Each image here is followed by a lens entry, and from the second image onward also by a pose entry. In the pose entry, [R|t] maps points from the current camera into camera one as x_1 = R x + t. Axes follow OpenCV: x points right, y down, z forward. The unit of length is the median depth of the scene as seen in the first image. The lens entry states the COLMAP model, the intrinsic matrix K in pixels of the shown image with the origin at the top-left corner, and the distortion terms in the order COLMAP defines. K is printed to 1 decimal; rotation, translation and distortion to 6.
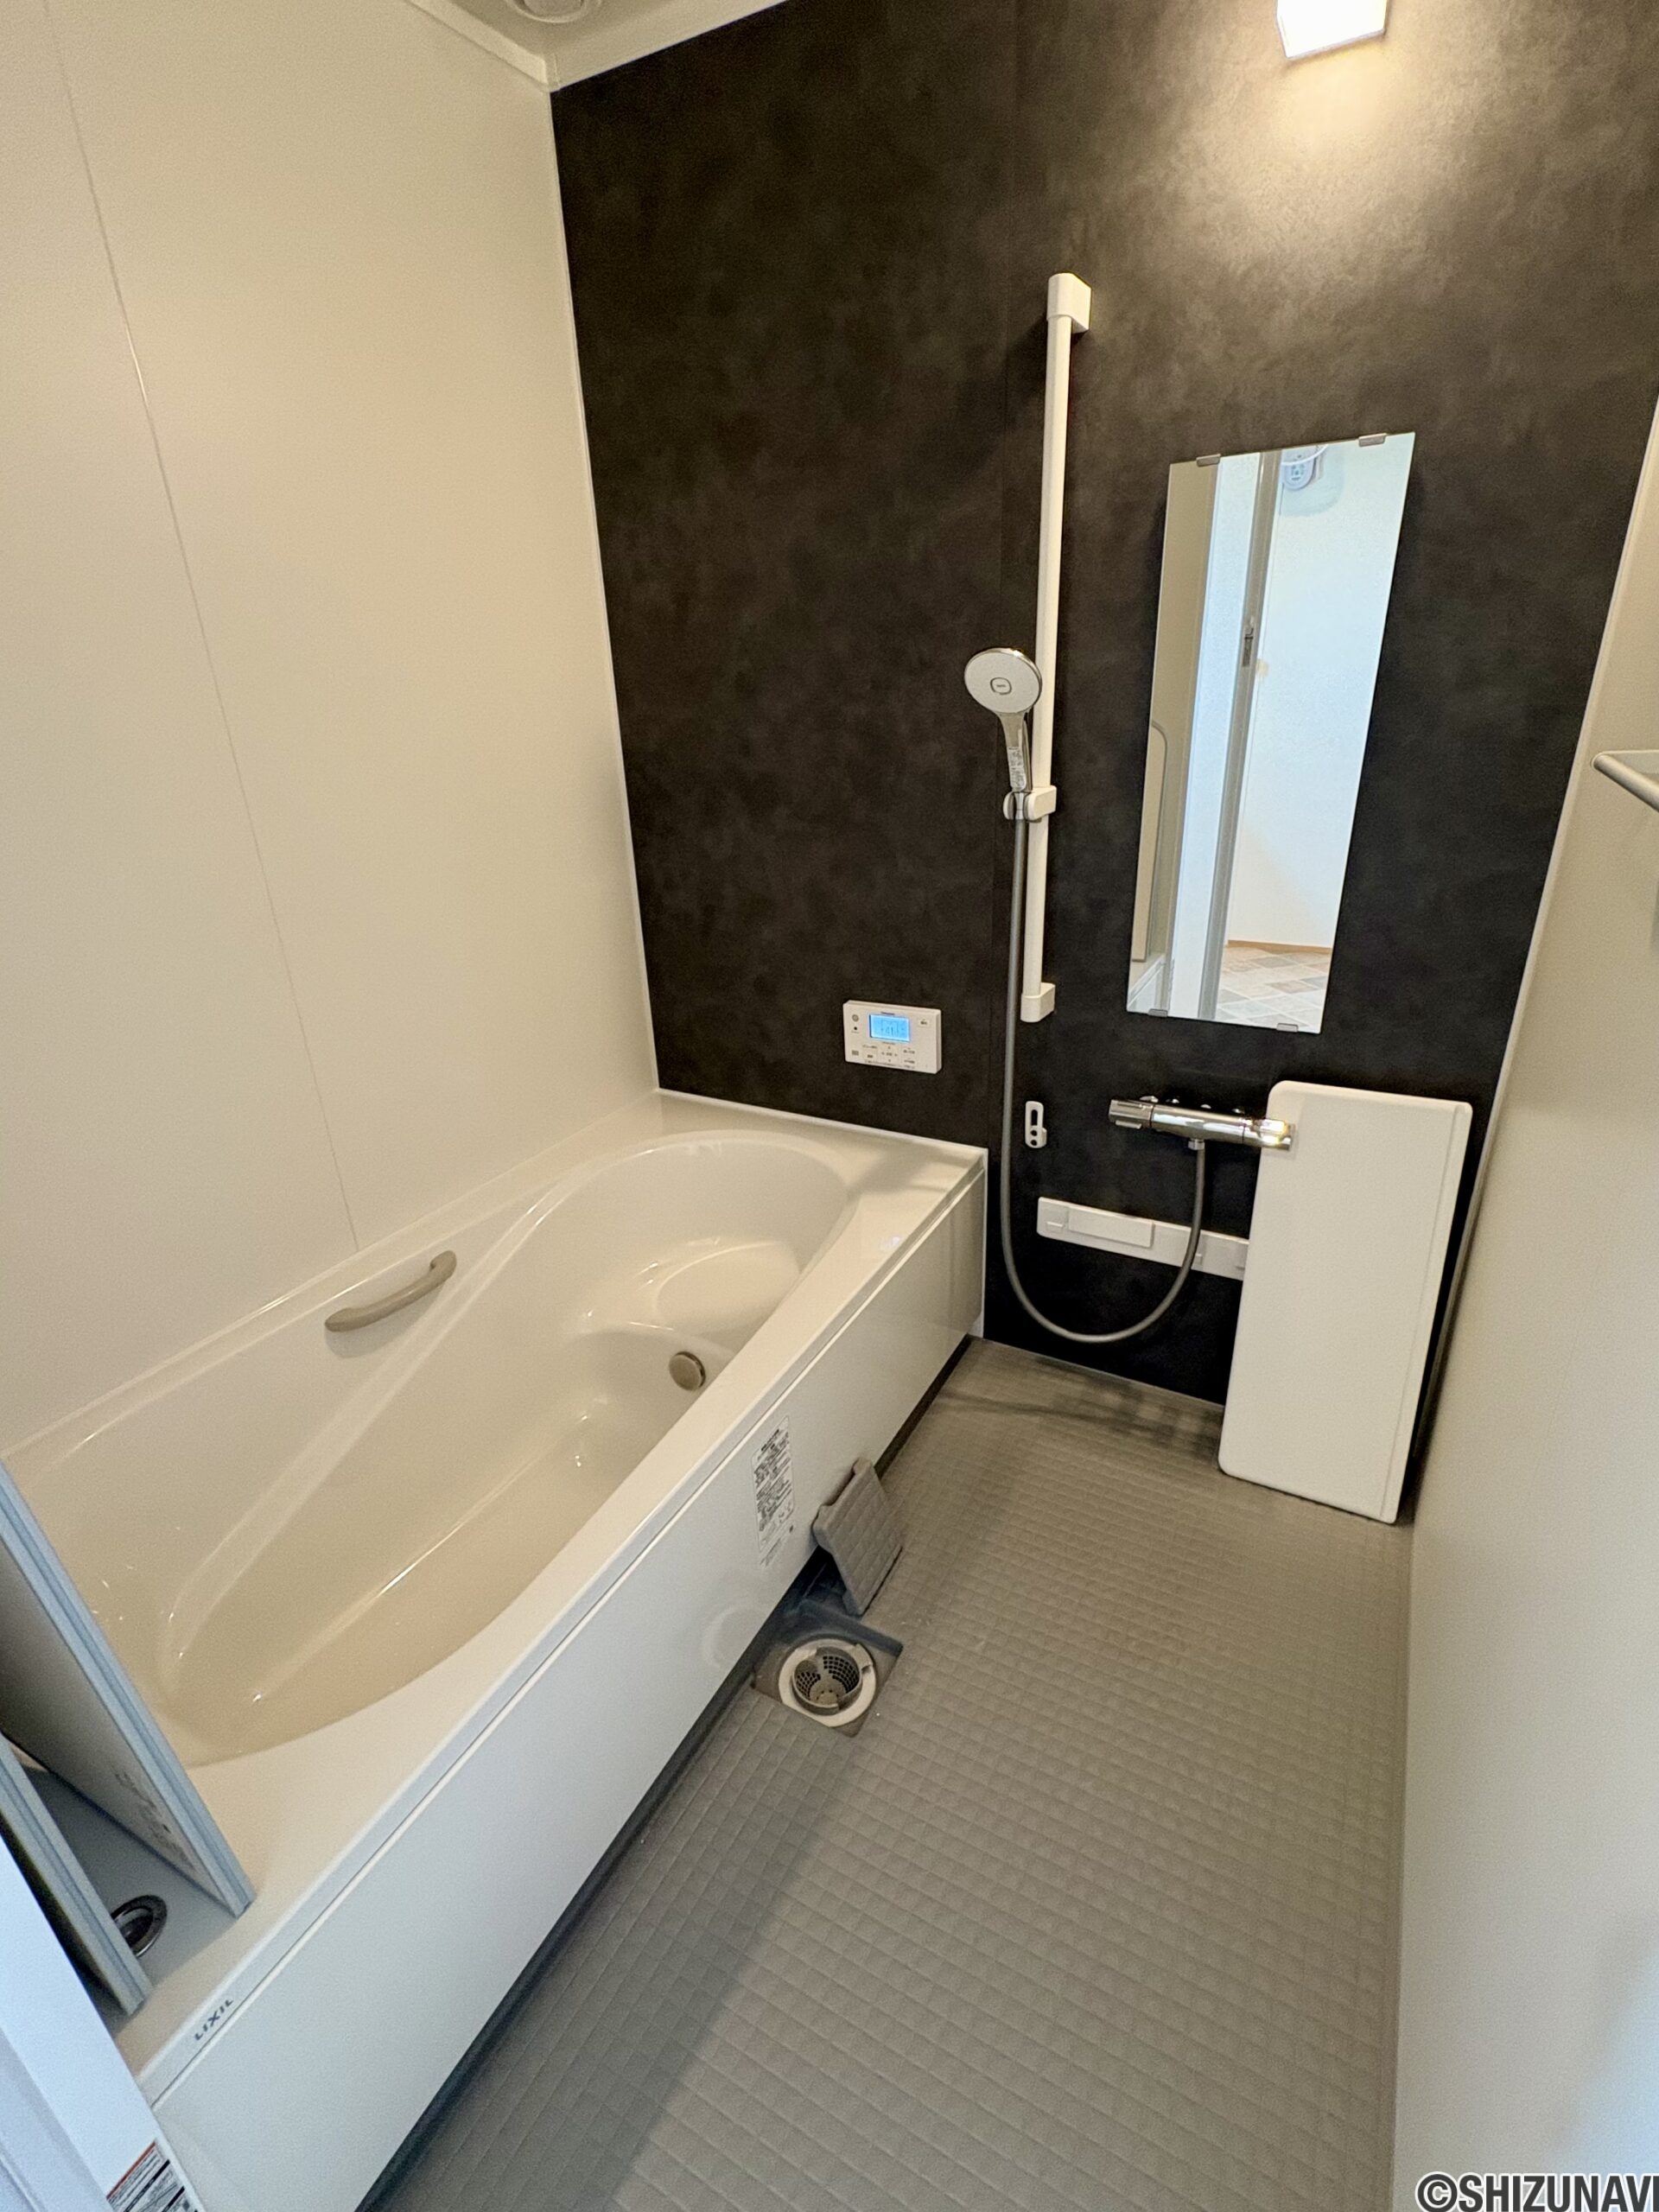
lens RADIAL K [[1005.4, 0, 829.5], [0, 1005.4, 1106.0], [0, 0, 1]] dist [0.000715, 0.000476]
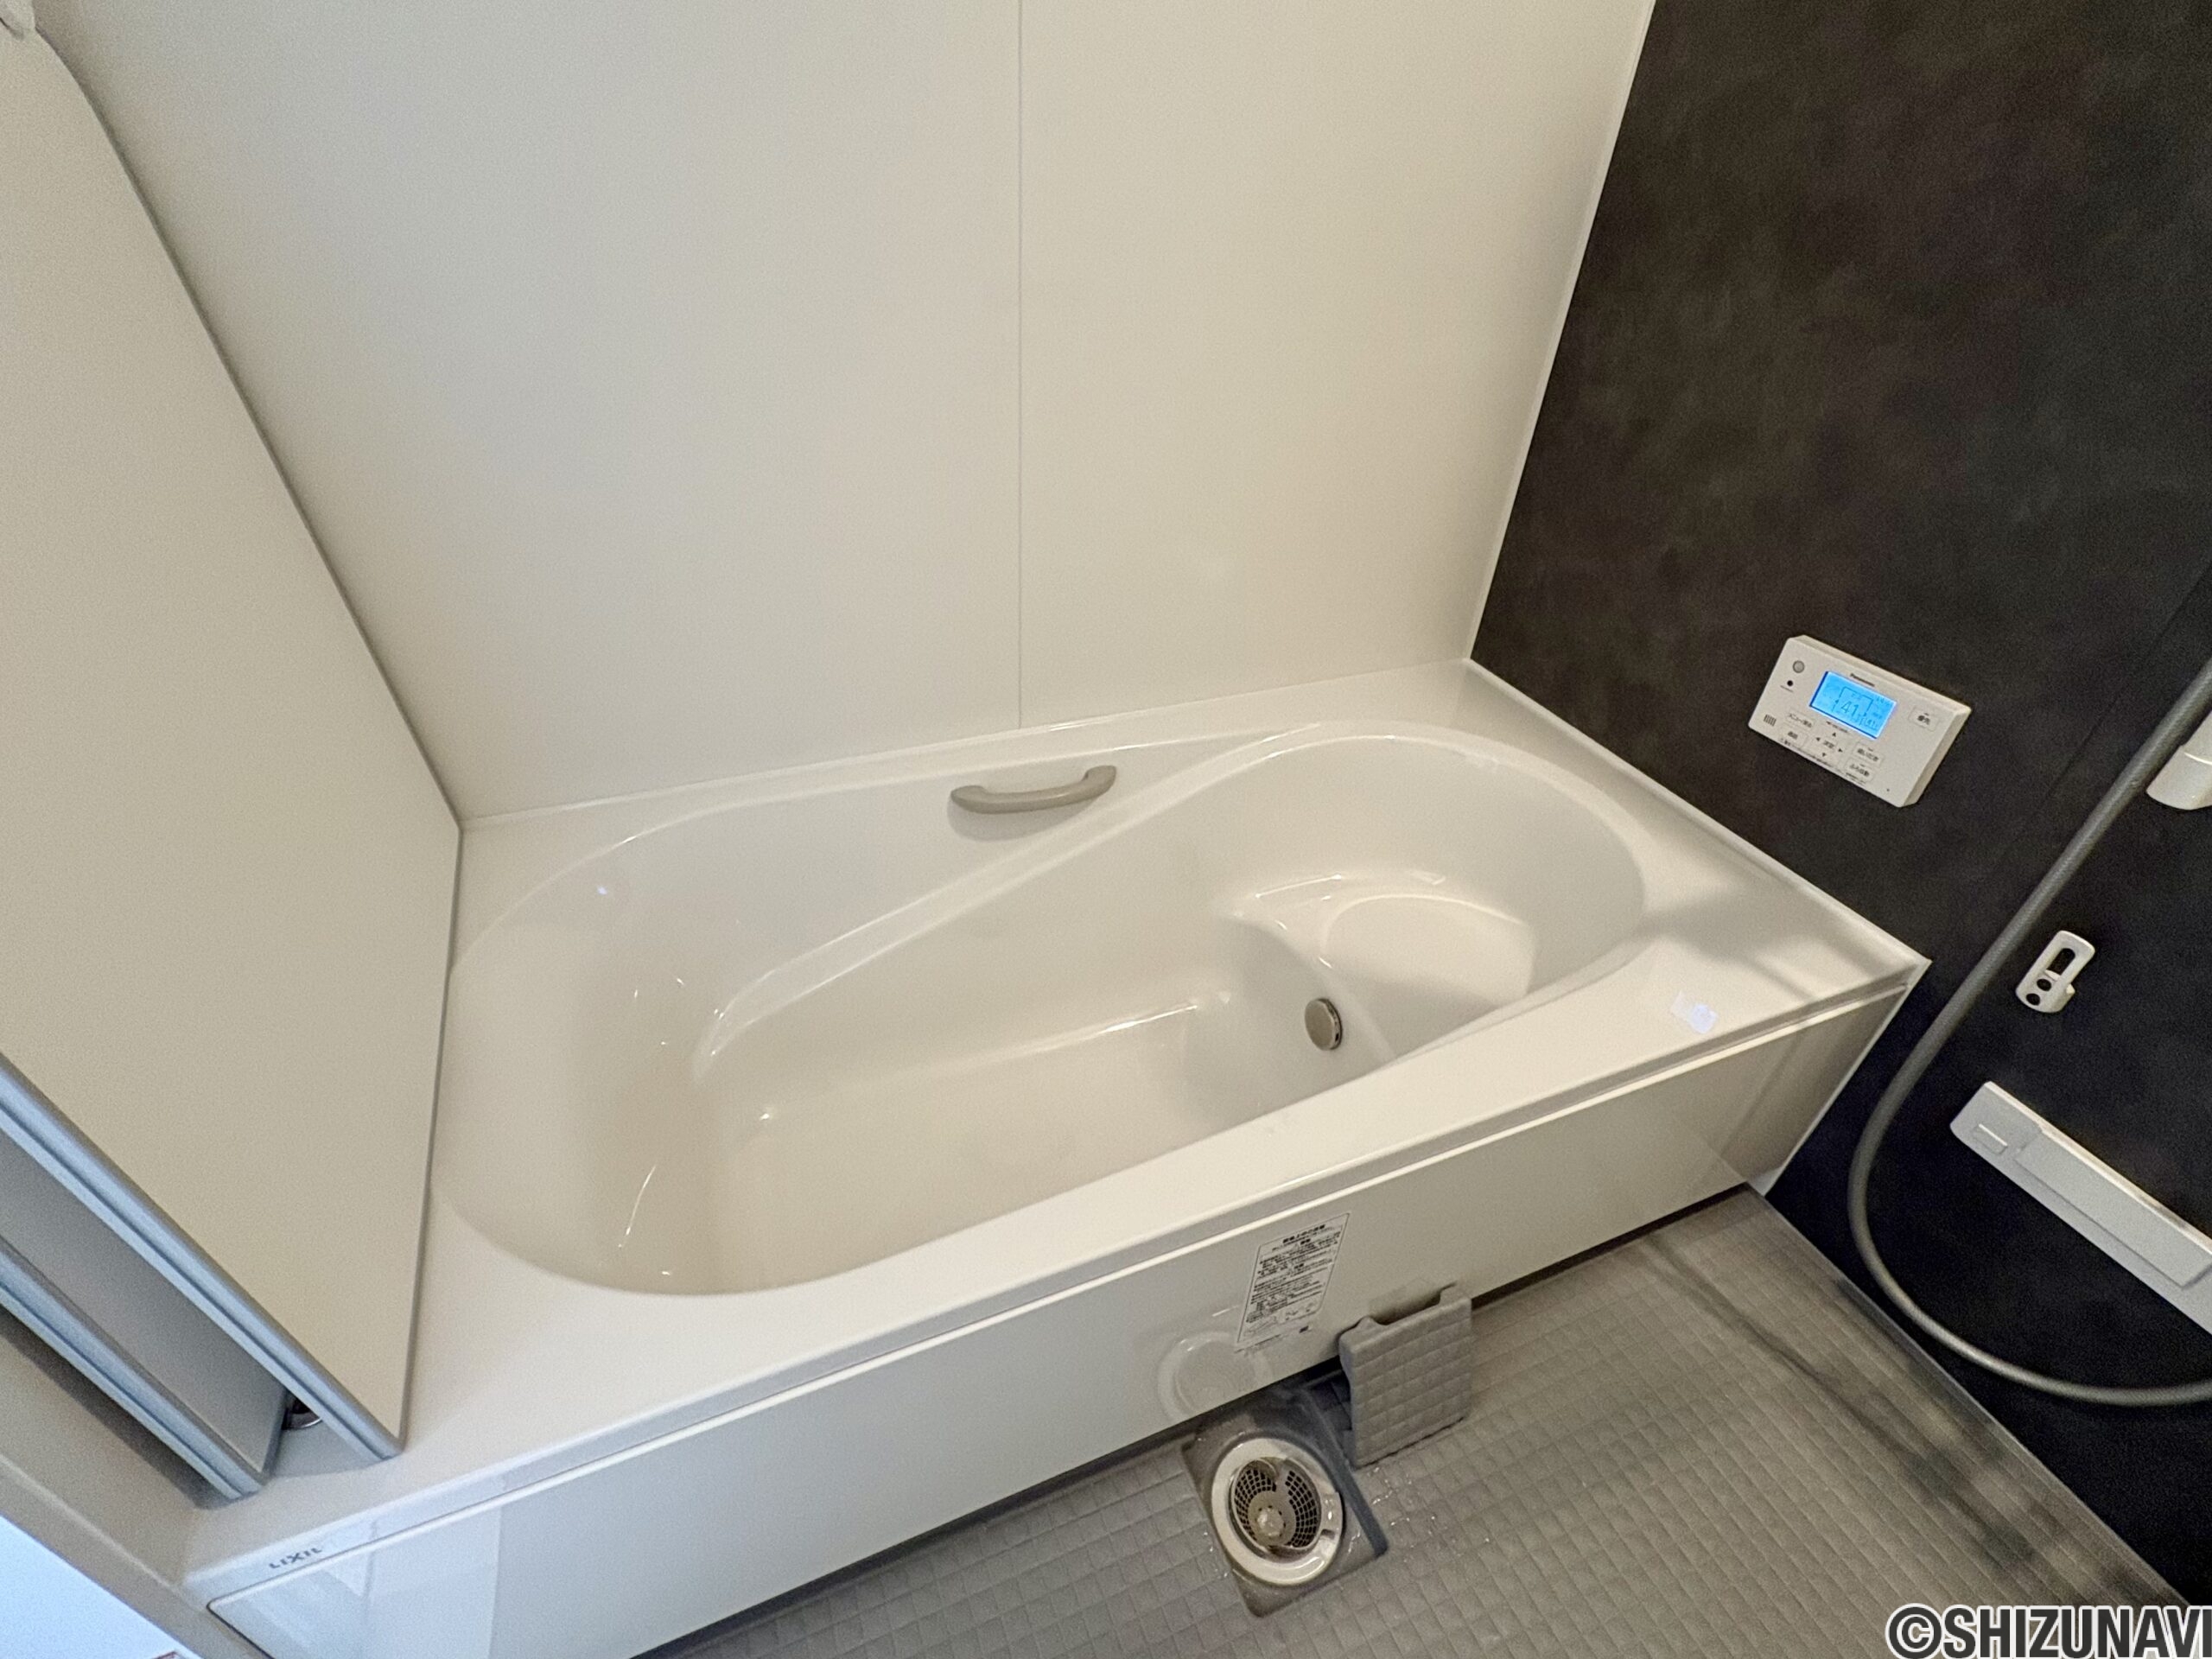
lens RADIAL K [[1005.4, 0, 1109.3], [0, 1005.4, 834.0], [0, 0, 1]] dist [0.000715, 0.000476]
pose [[0.777627, 0.425353, -0.463001, 0.026773], [-0.312617, 0.900513, 0.302238, -0.051954], [0.545496, -0.090286, 0.833236, 0.272426]]
